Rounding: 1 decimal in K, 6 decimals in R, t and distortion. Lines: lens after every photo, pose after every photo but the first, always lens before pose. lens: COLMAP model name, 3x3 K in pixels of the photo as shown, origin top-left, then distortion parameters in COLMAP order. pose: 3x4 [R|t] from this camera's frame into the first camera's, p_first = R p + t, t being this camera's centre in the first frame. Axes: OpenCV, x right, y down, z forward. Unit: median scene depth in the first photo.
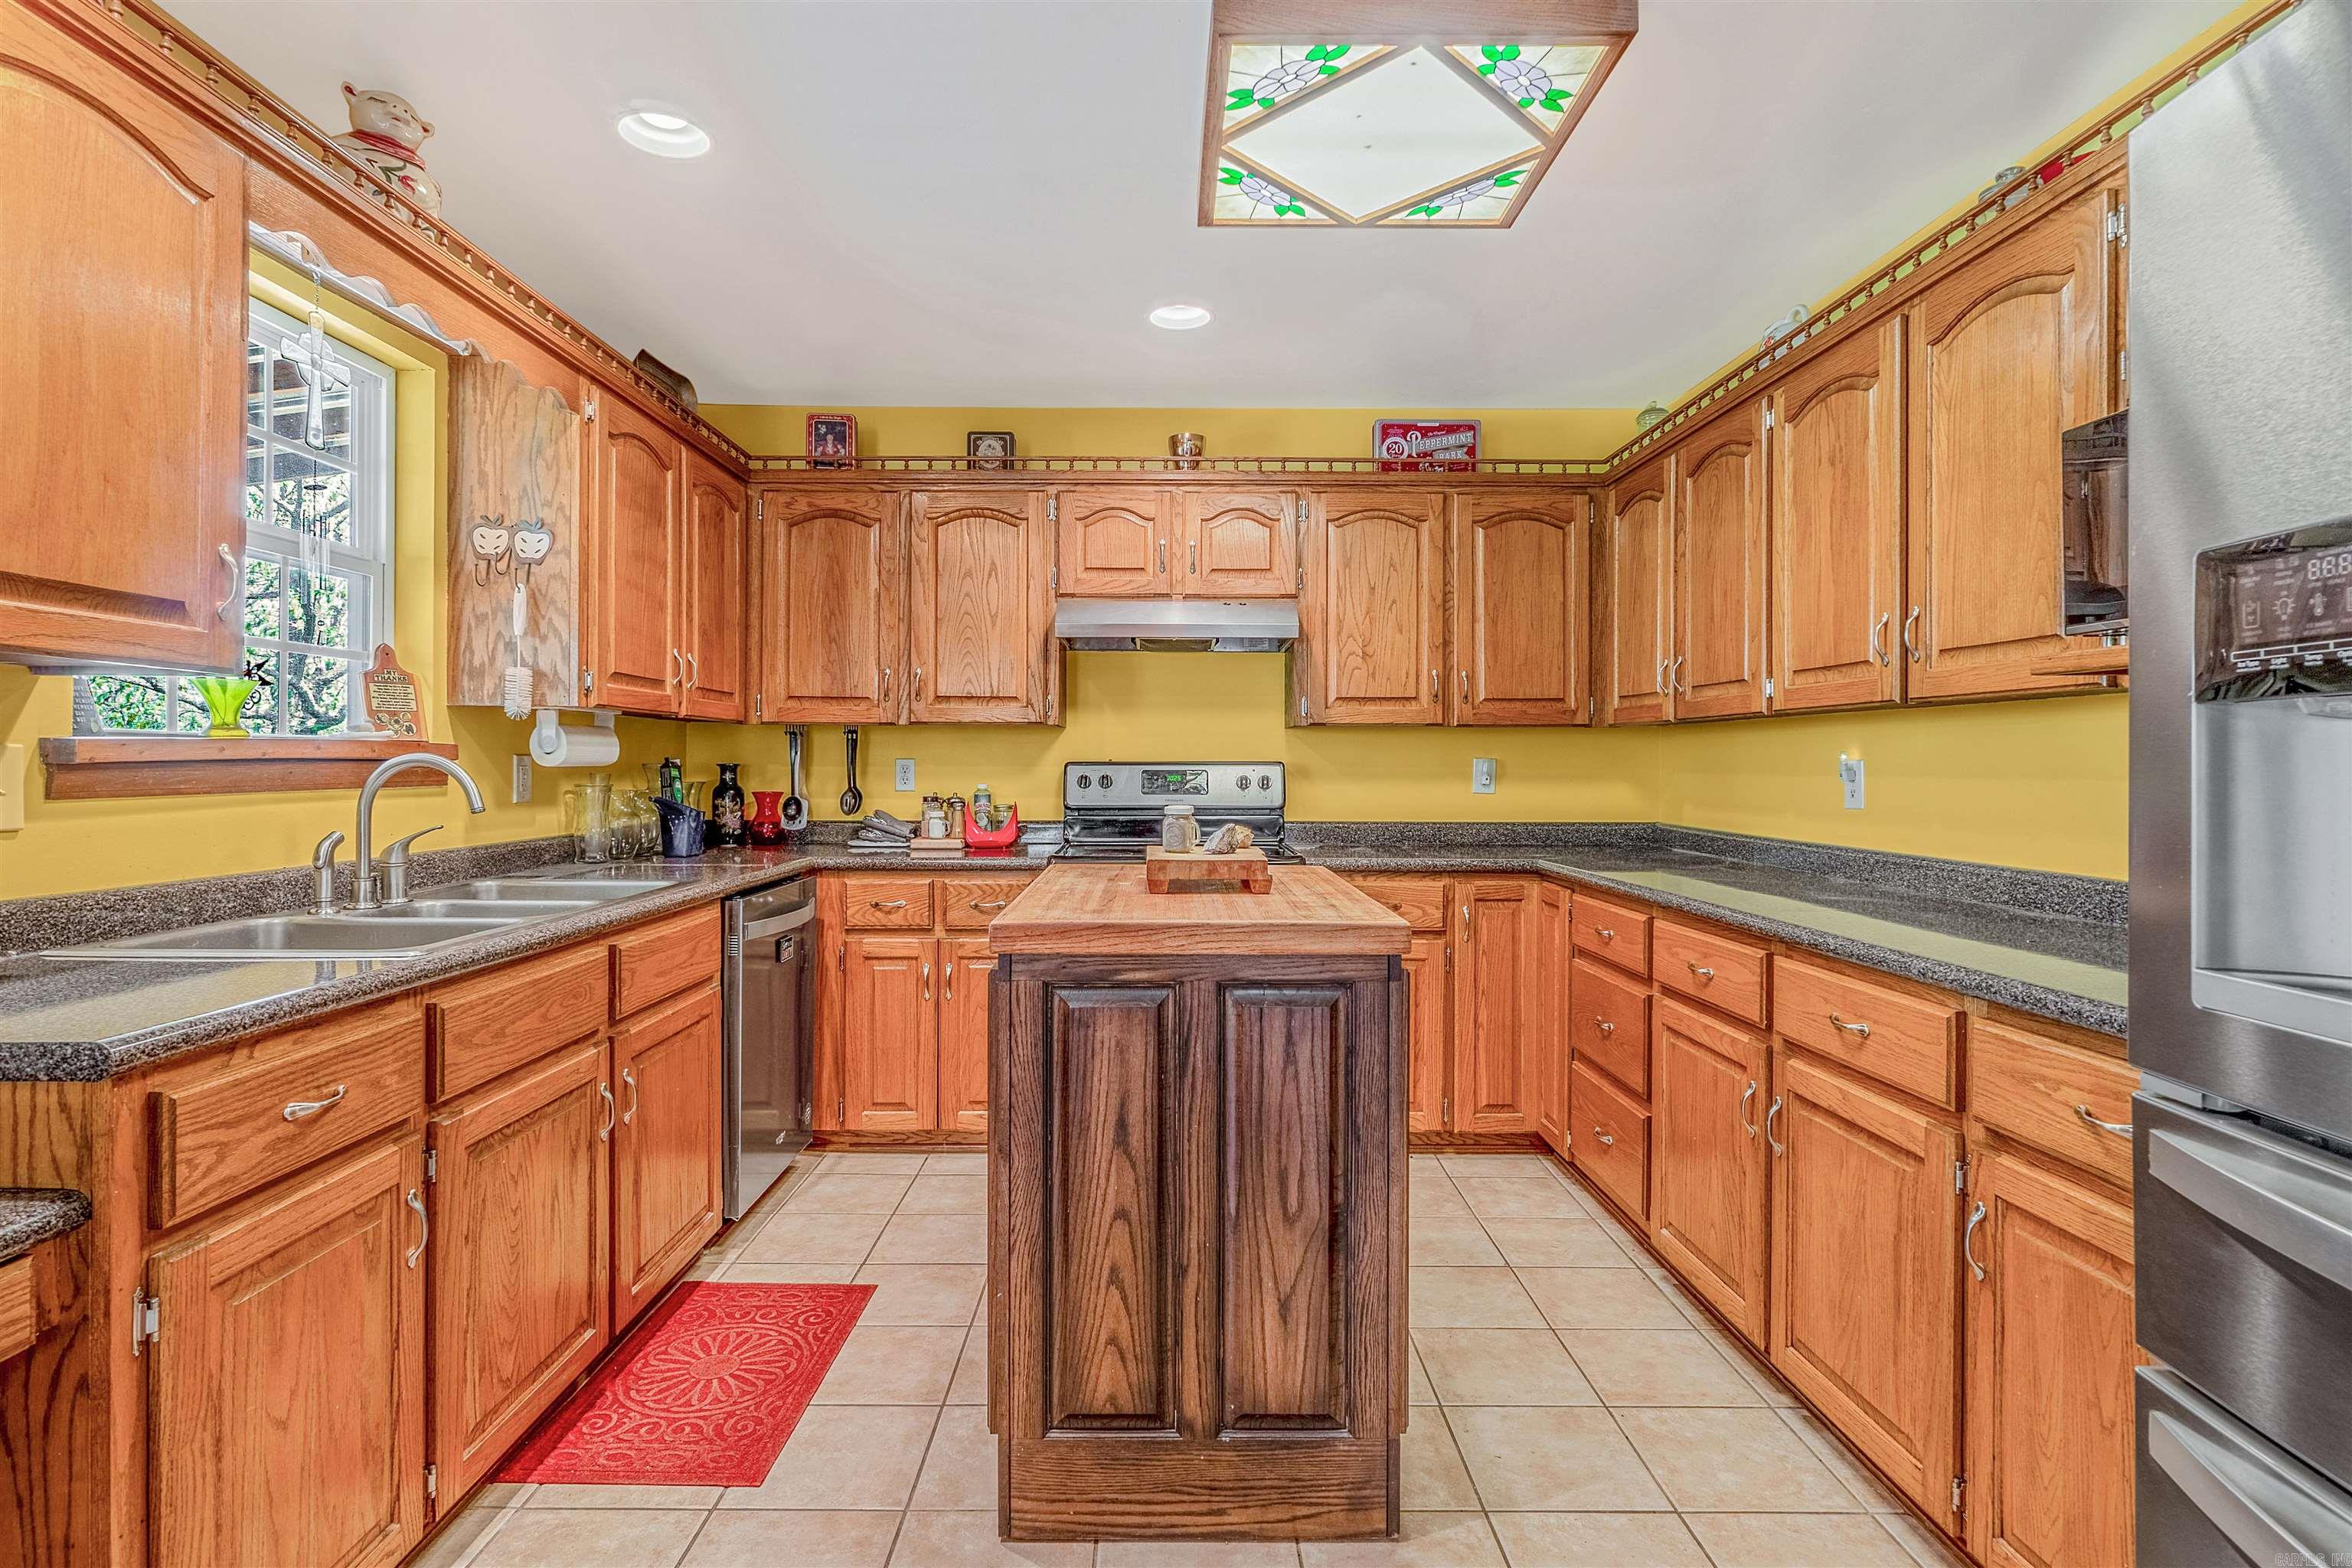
lens RADIAL K [[1181.7, 0, 1156.4], [0, 1181.7, 769.2], [0, 0, 1]] dist [-0.005382, -0.000160]
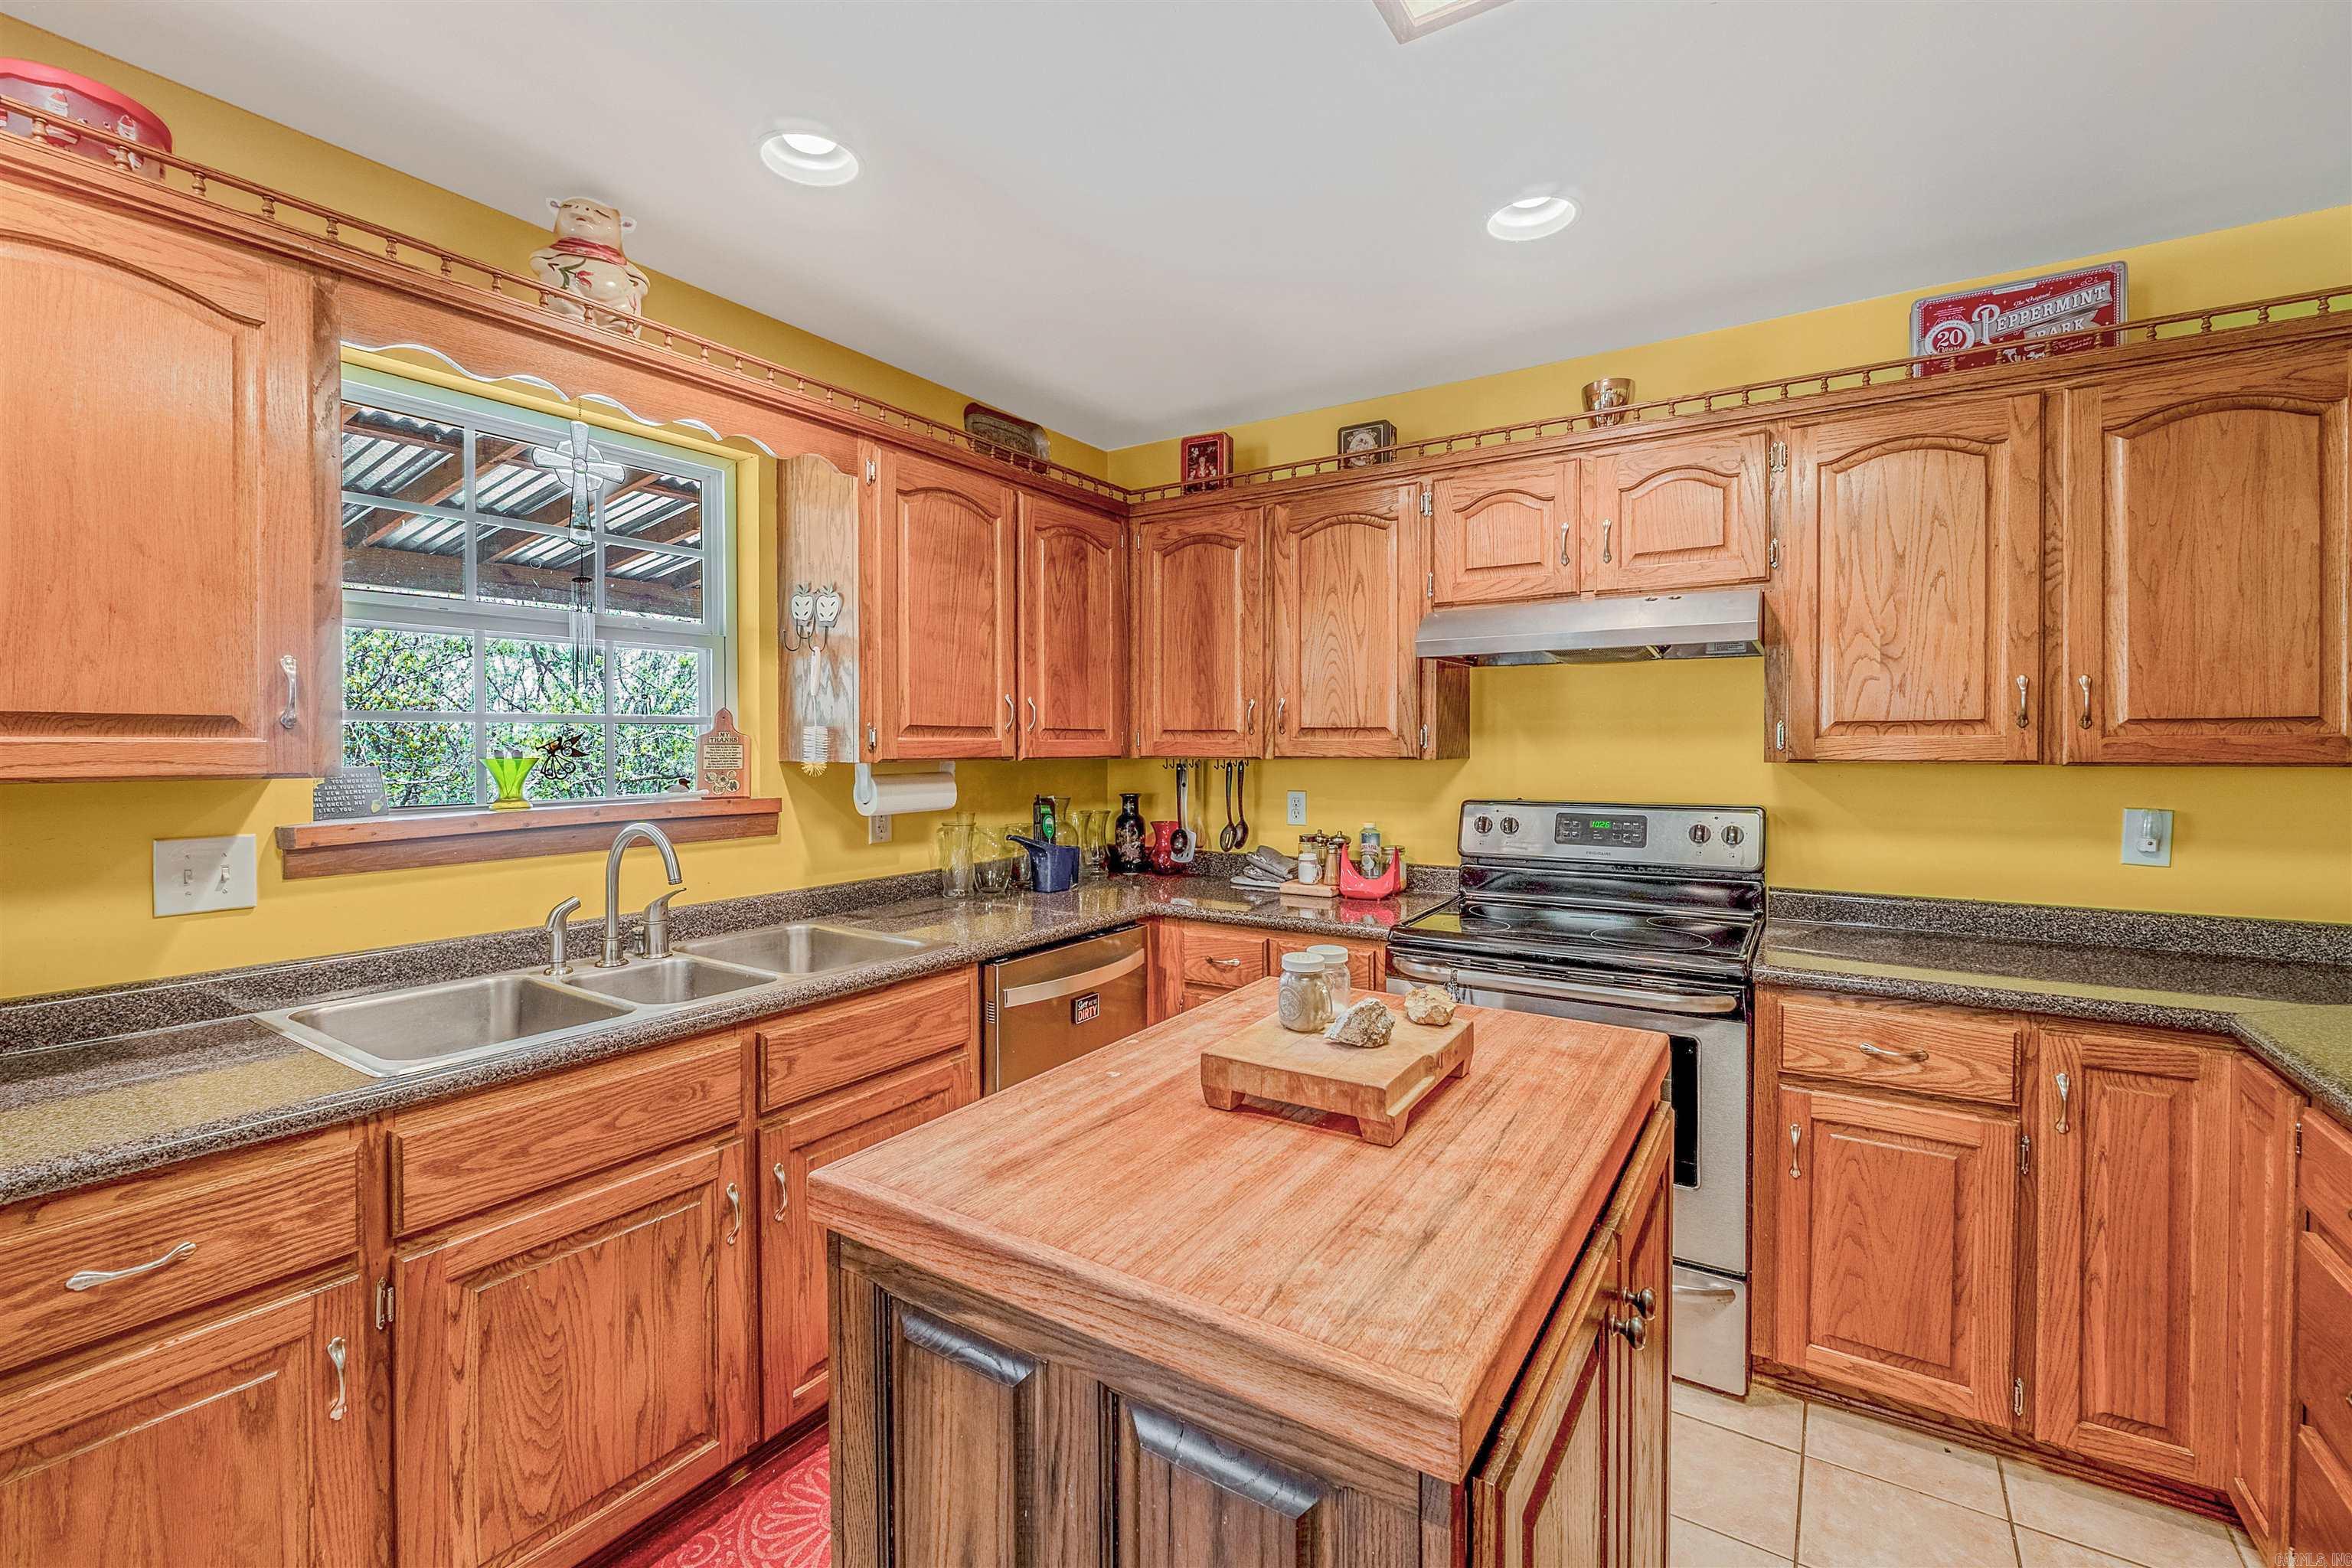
lens RADIAL K [[997.6, 0, 1161.0], [0, 997.6, 756.7], [0, 0, 1]] dist [-0.007154, -0.000031]
pose [[0.831222, 0.003373, -0.555930, 0.161723], [0.002328, 0.999952, 0.009547, -0.051198], [0.555936, -0.009230, 0.831174, 0.331576]]
